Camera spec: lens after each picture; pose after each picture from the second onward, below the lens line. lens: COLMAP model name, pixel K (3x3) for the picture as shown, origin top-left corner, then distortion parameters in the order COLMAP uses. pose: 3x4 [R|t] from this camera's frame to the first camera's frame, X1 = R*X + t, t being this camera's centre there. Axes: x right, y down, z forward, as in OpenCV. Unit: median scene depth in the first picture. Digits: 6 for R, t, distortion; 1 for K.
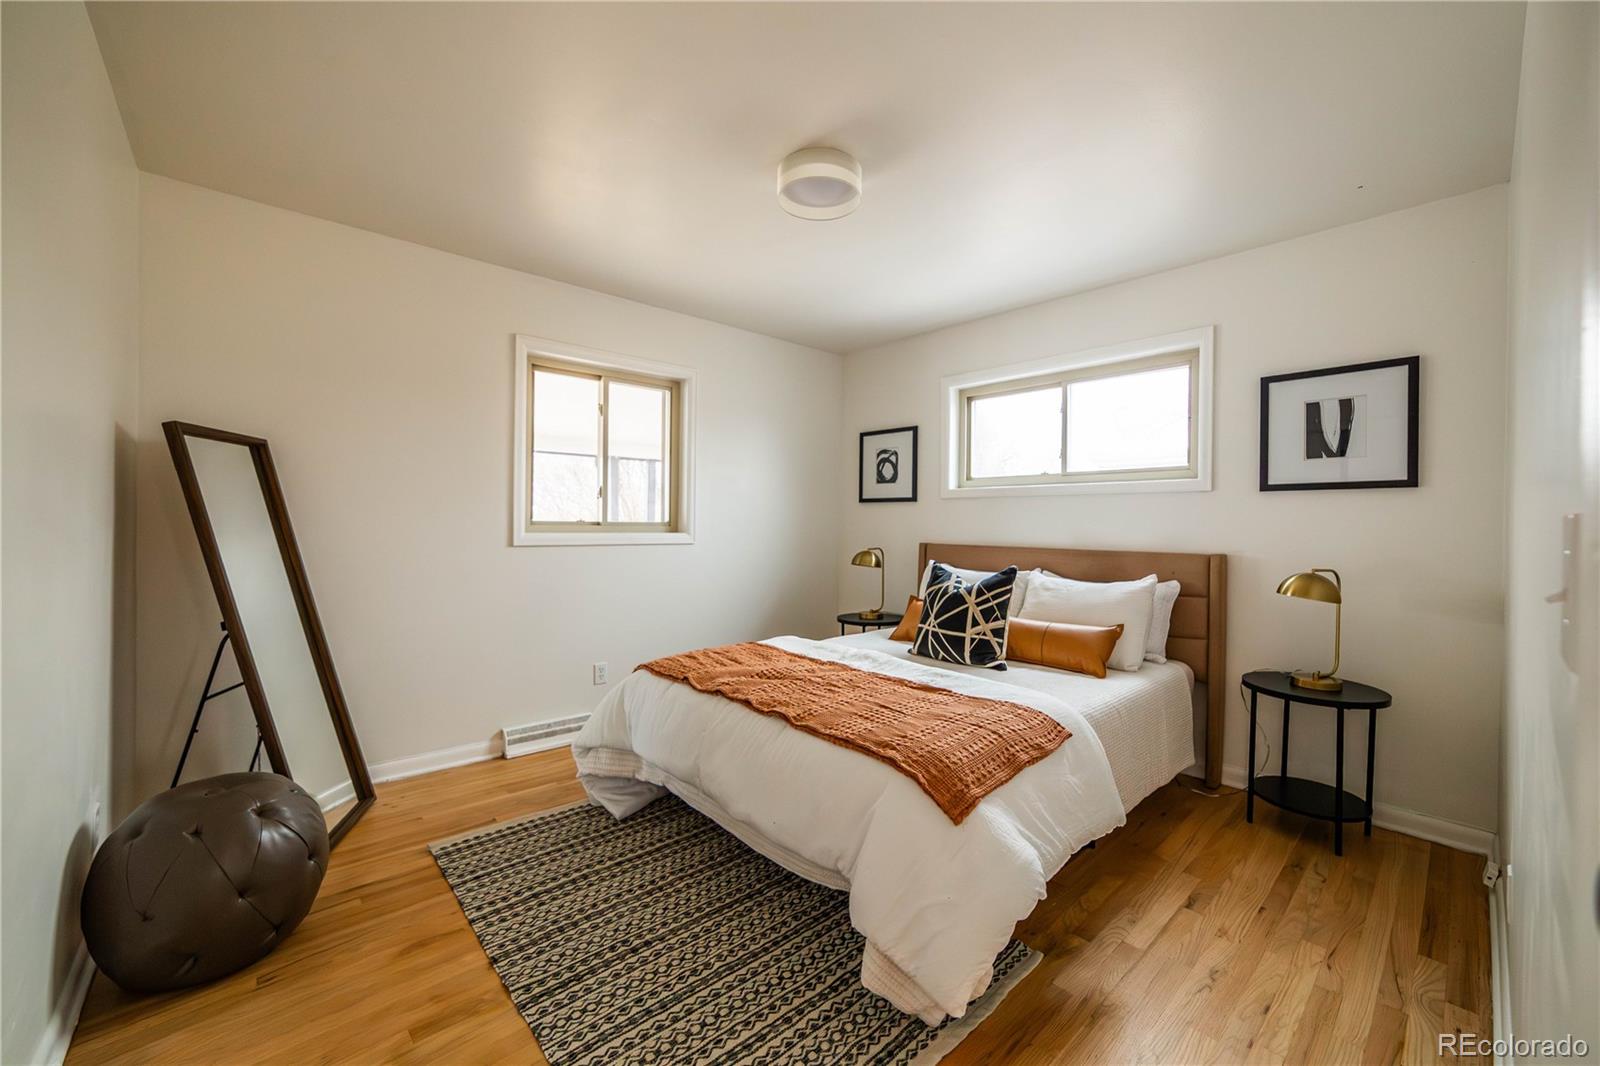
lens RADIAL K [[614.8, 0, 808.2], [0, 614.8, 522.0], [0, 0, 1]] dist [-0.012896, 0.000742]
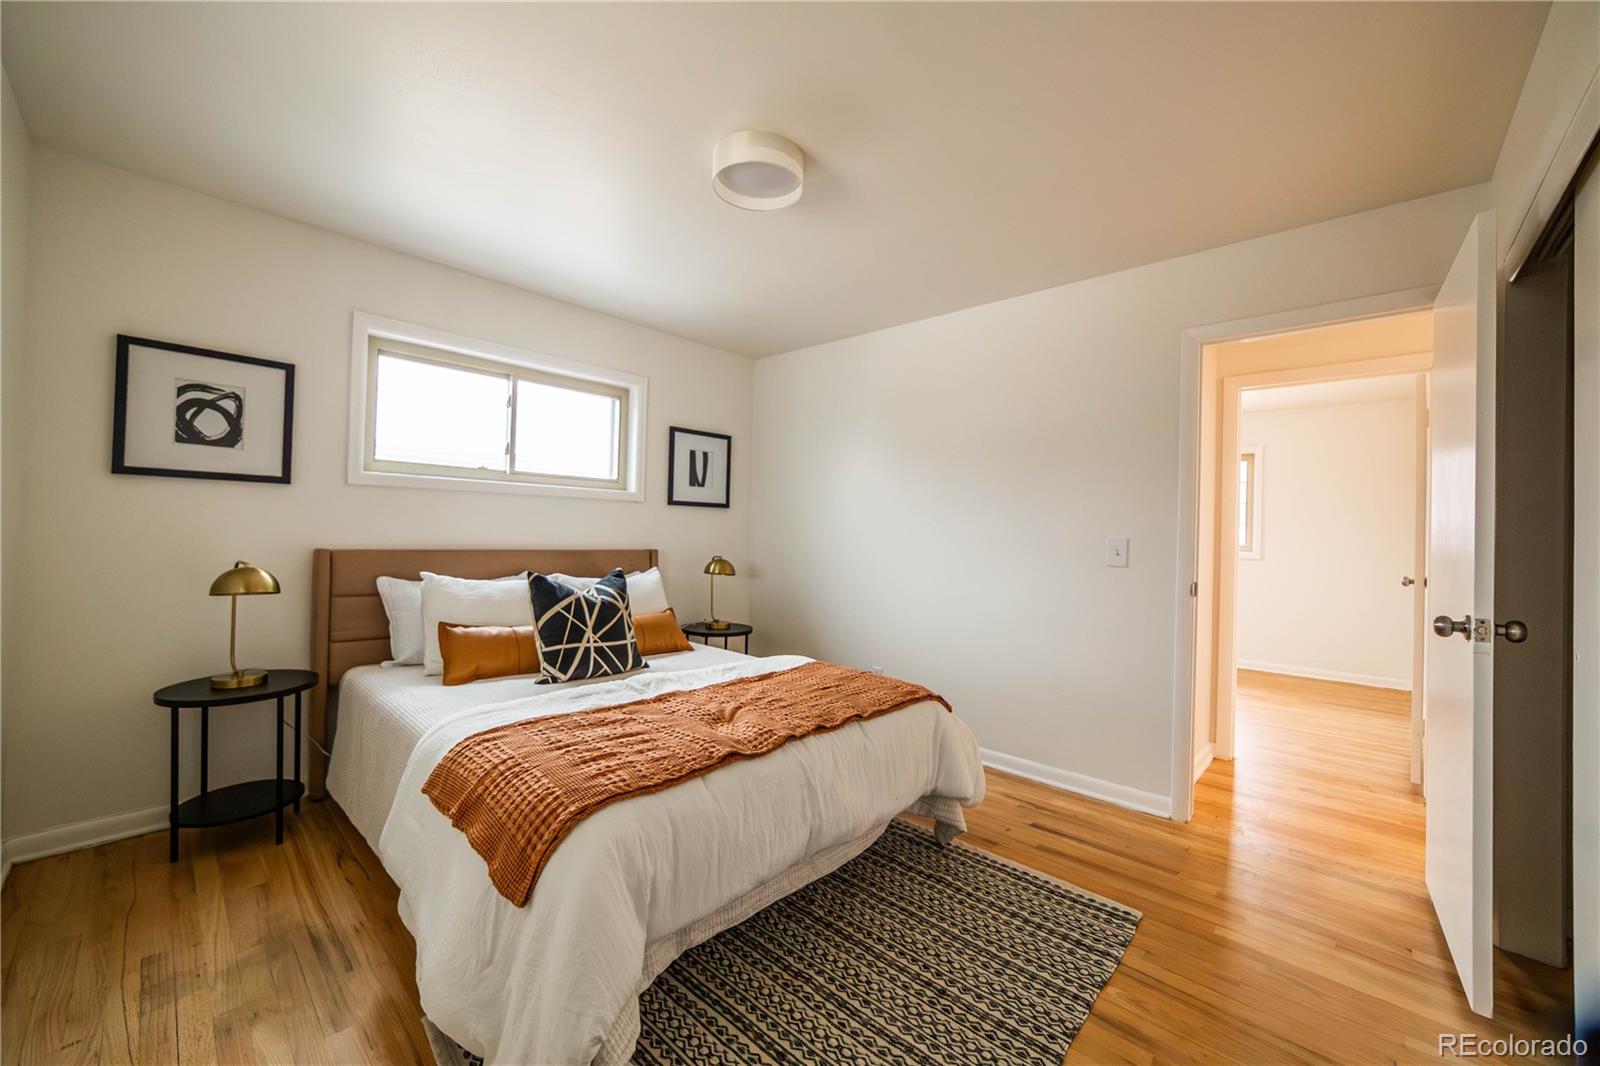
lens RADIAL K [[614.8, 0, 801.0], [0, 614.8, 529.6], [0, 0, 1]] dist [-0.012896, 0.000742]
pose [[-0.063385, -0.004920, 0.997977, -0.704960], [-0.027612, 0.999614, 0.003174, -0.004900], [-0.997607, -0.027355, -0.063496, 0.756122]]
